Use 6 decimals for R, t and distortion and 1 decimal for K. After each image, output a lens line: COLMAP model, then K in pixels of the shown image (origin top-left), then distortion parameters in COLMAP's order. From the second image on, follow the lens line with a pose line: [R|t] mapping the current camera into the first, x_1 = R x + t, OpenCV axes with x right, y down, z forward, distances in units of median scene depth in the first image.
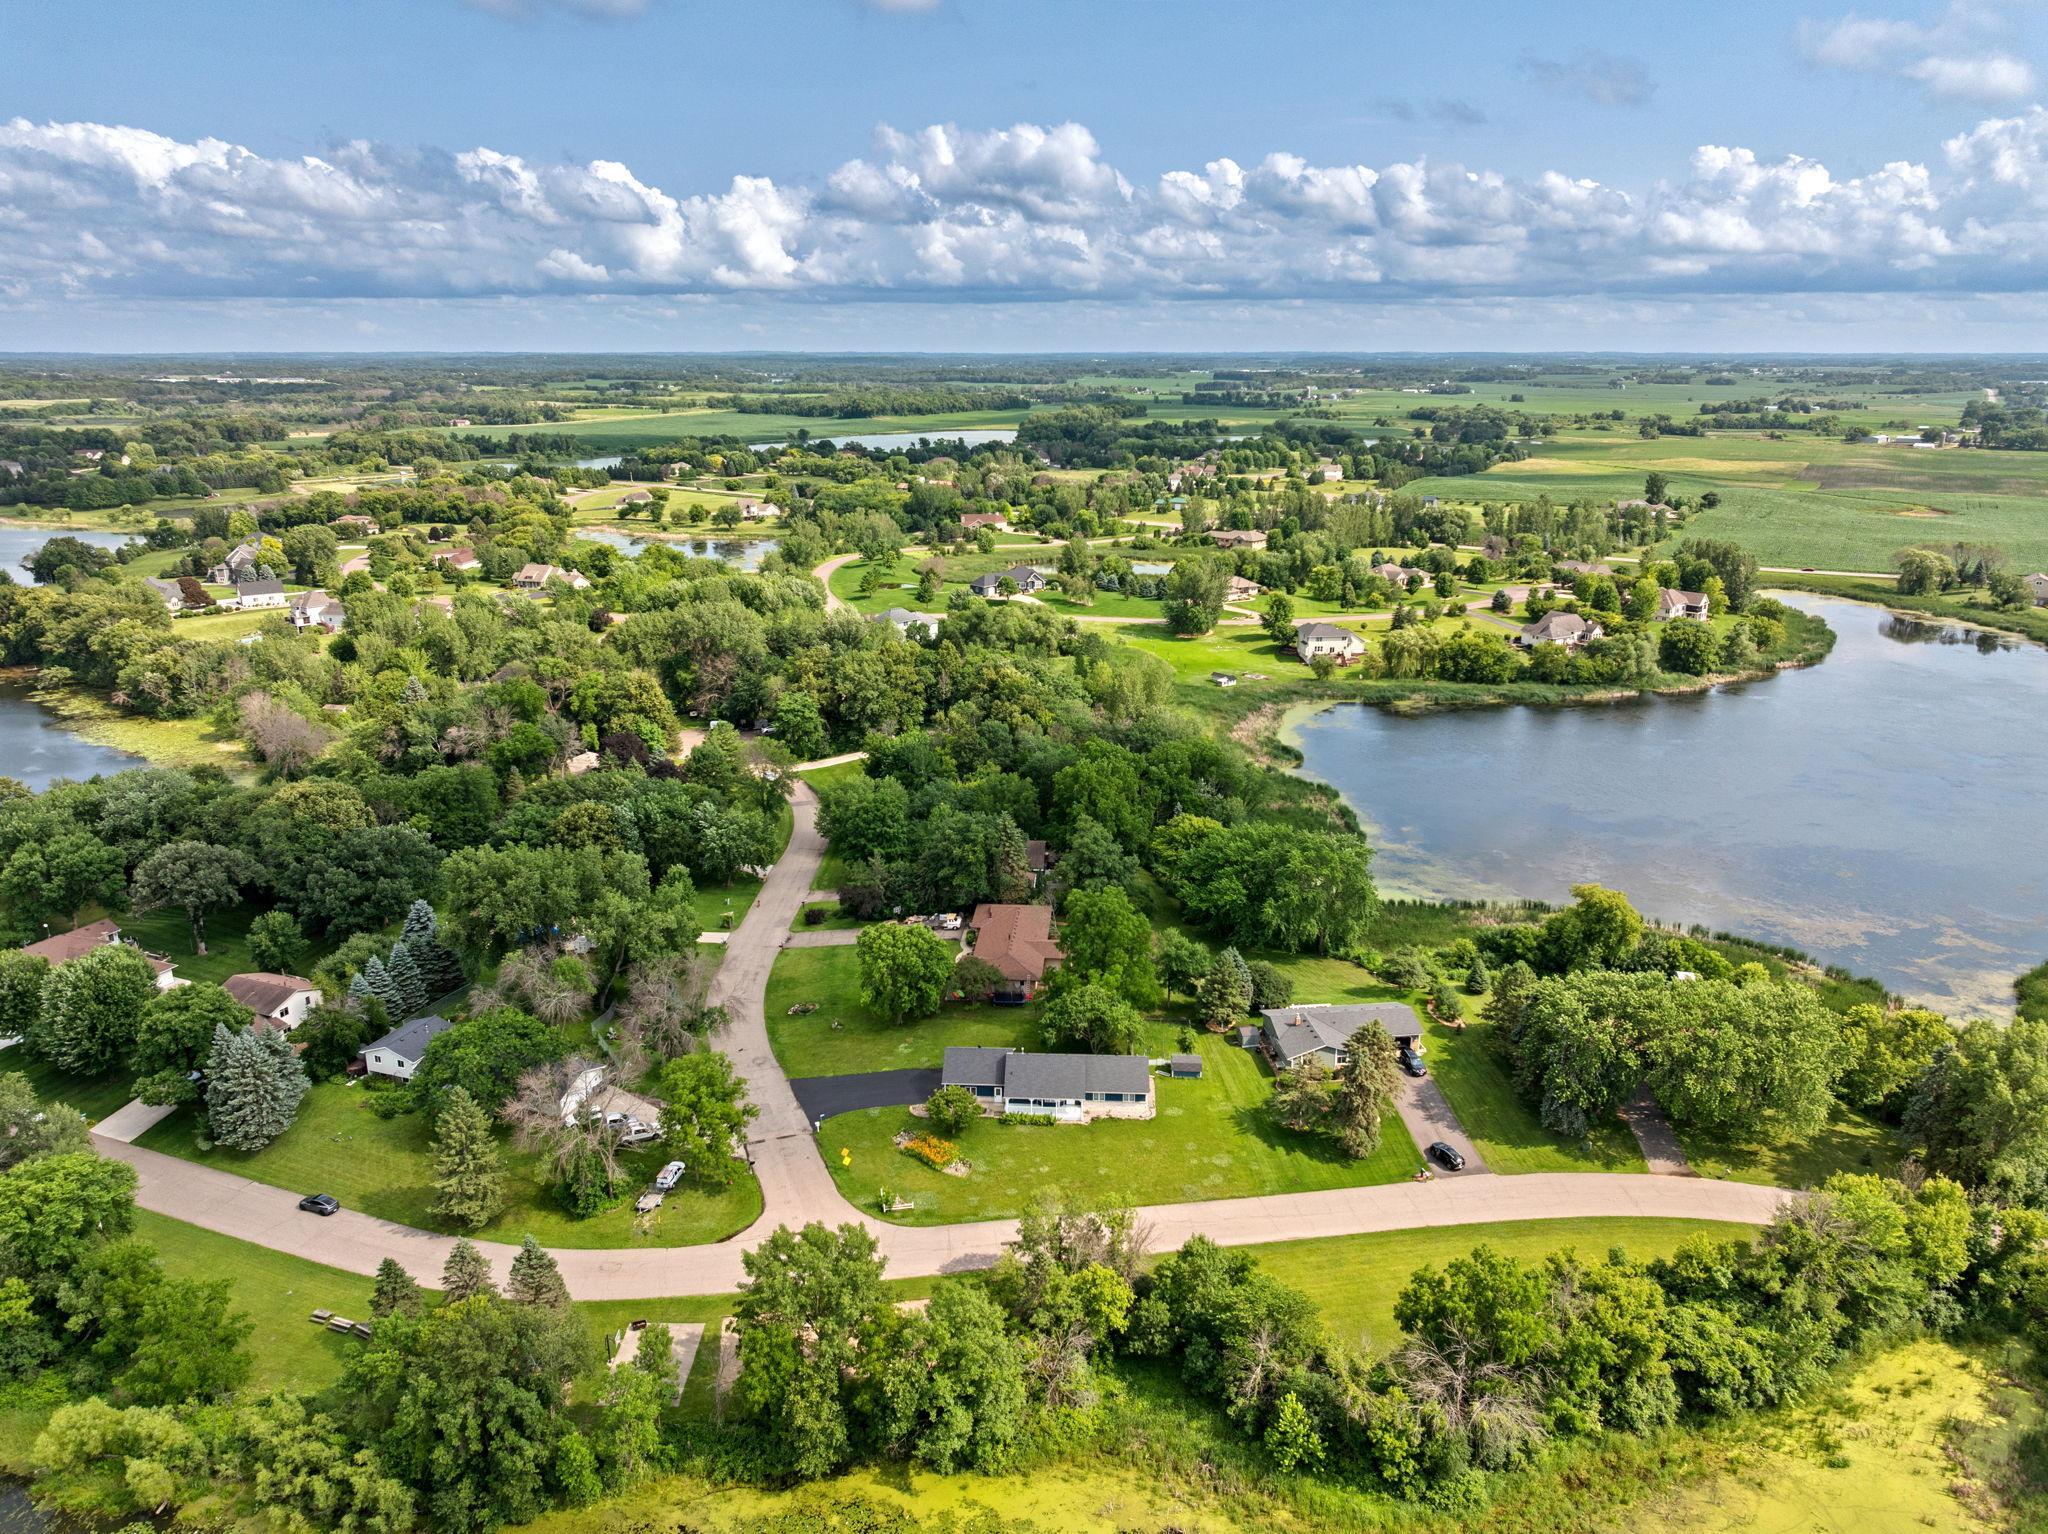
lens RADIAL K [[1435.9, 0, 1024.0], [0, 1435.9, 767.0], [0, 0, 1]] dist [-0.010305, 0.003065]
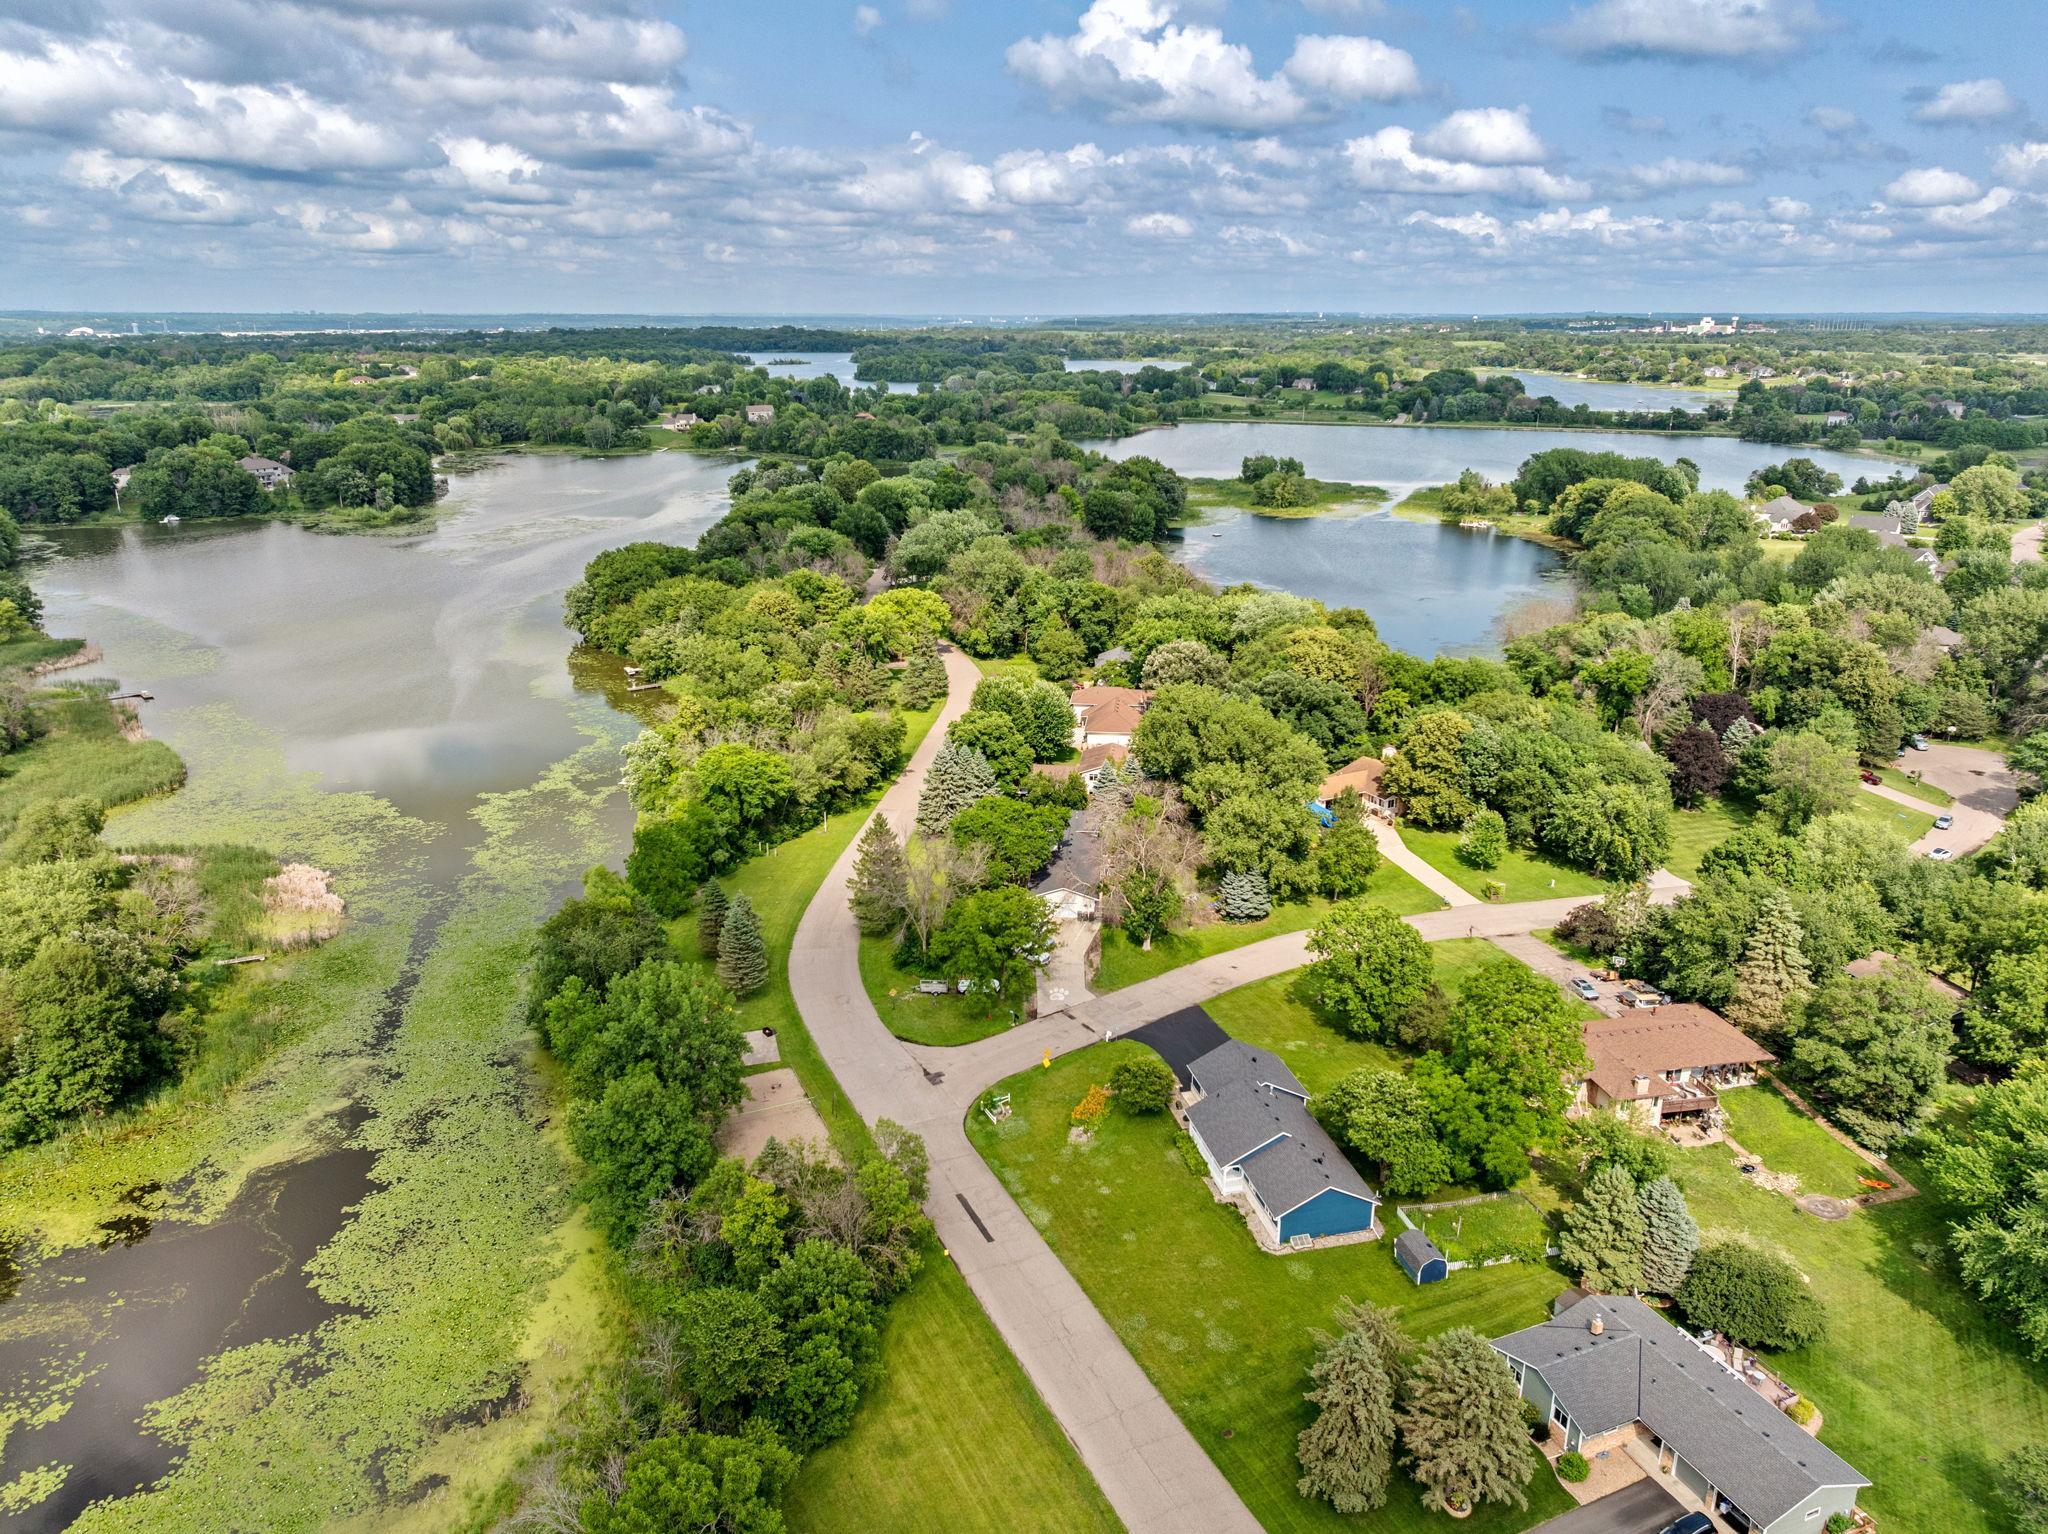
lens RADIAL K [[1405.2, 0, 1053.8], [0, 1405.2, 814.1], [0, 0, 1]] dist [0.003997, 0.009470]
pose [[0.269530, 0.319833, -0.908328, 0.194682], [-0.268903, 0.930712, 0.247923, -0.029752], [0.924686, 0.177430, 0.336859, 0.203478]]
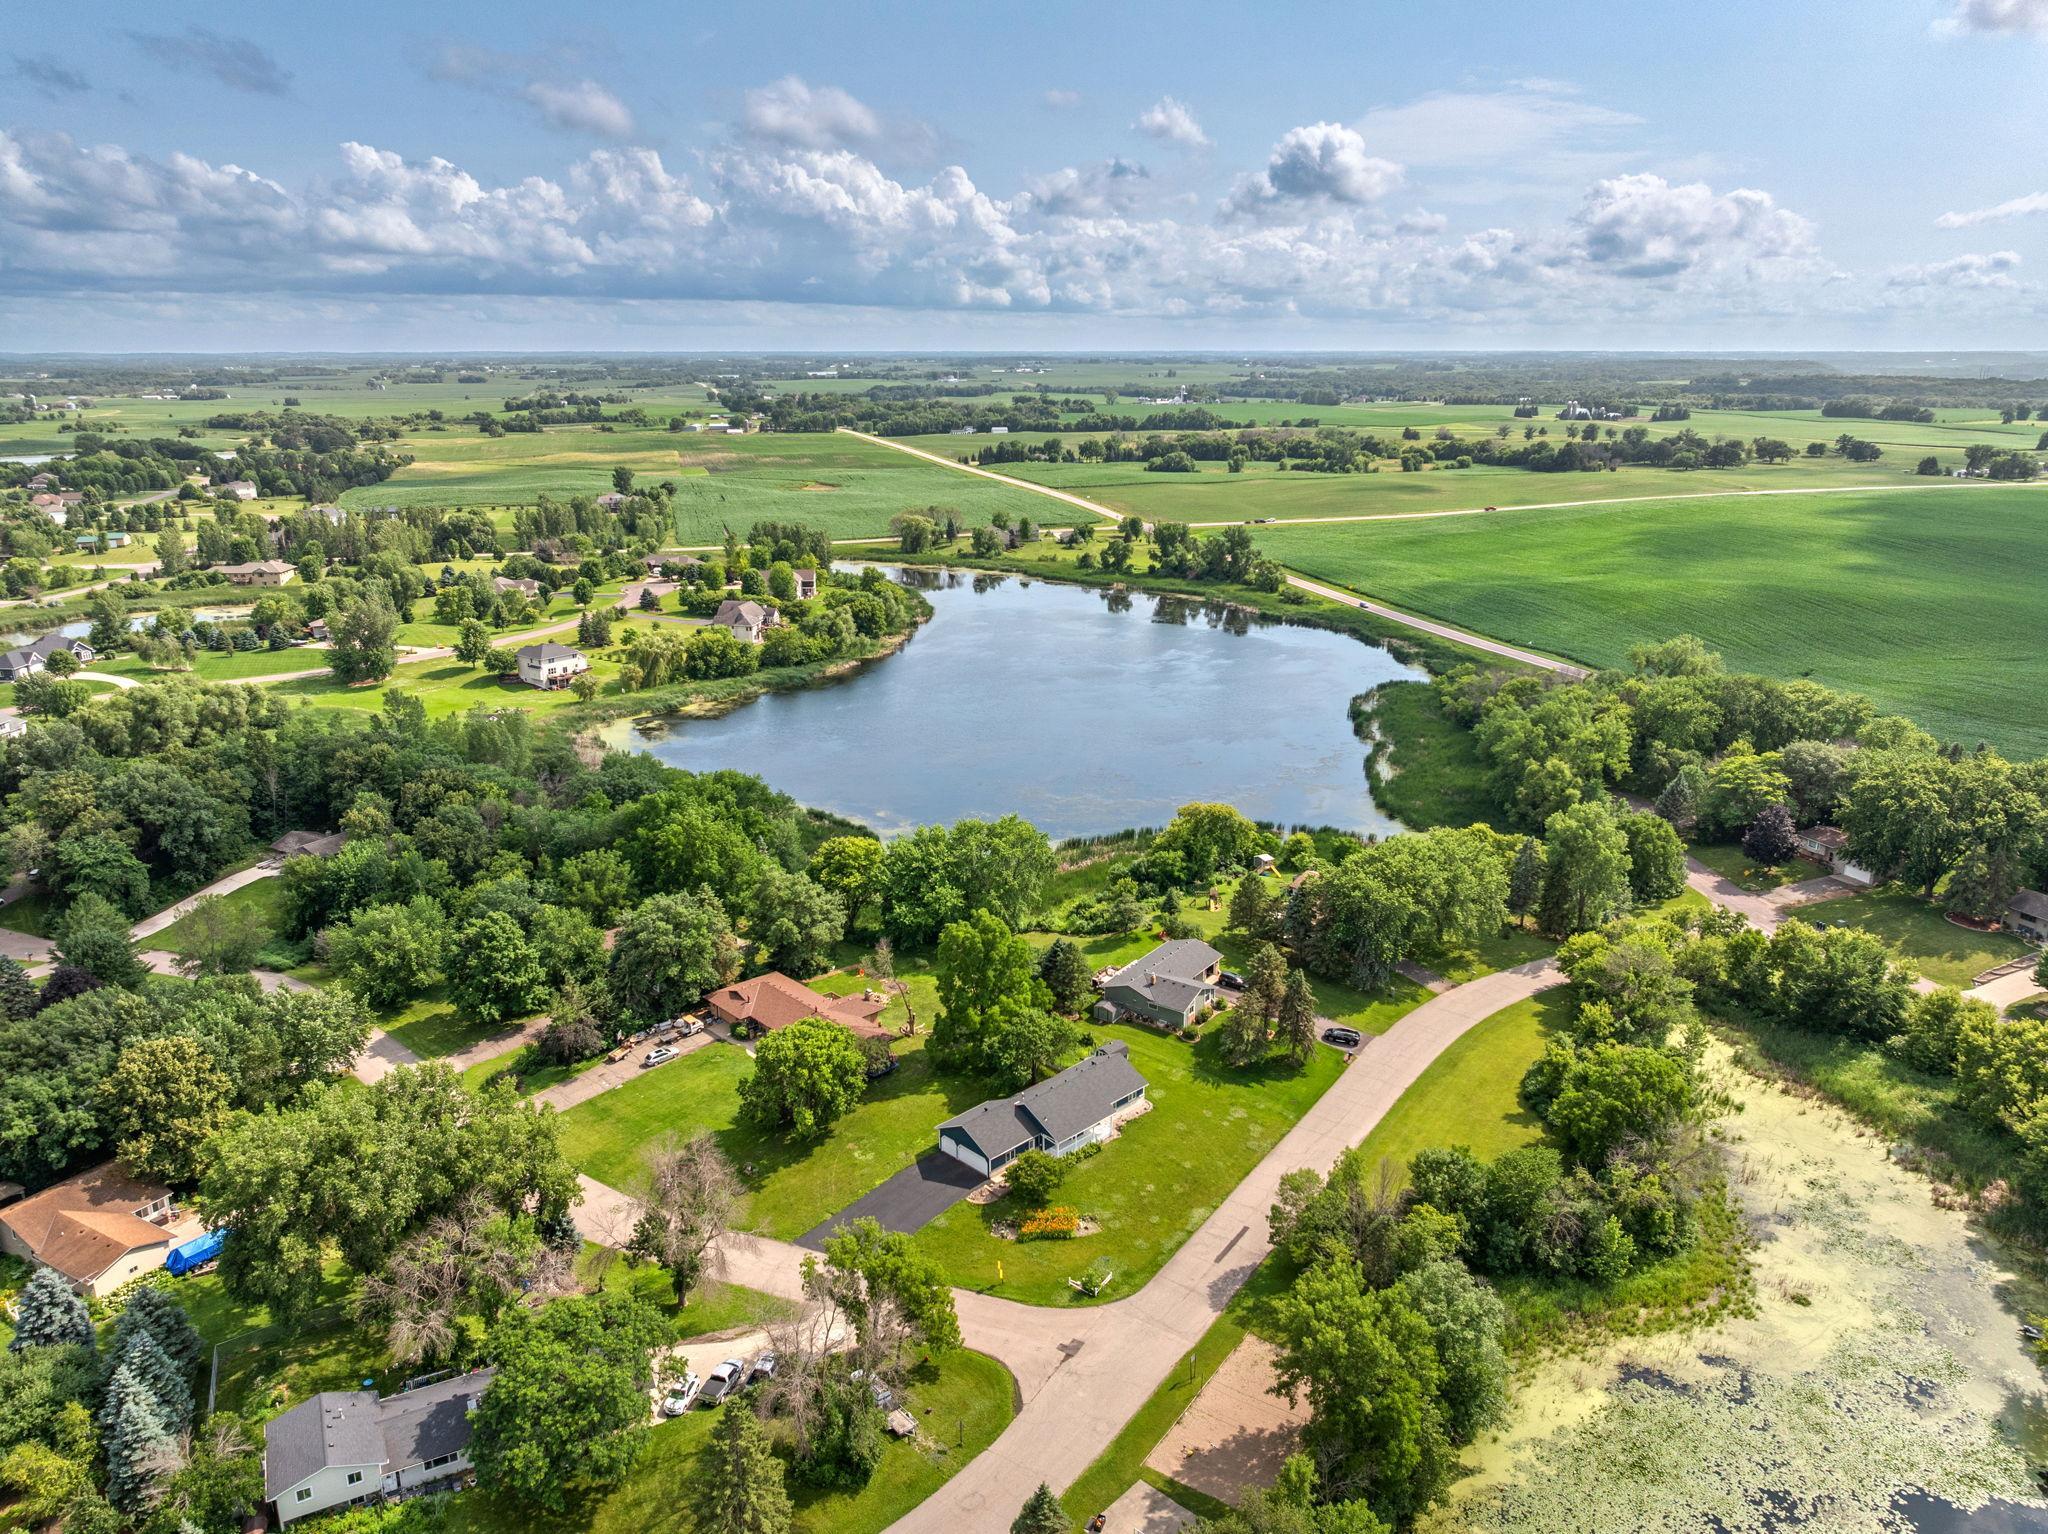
lens RADIAL K [[1435.9, 0, 1024.0], [0, 1435.9, 767.0], [0, 0, 1]] dist [-0.010305, 0.003065]
pose [[0.672601, -0.206083, 0.710730, -0.206176], [0.205653, 0.974661, 0.087993, -0.031516], [-0.710855, 0.086979, 0.697940, 0.105952]]
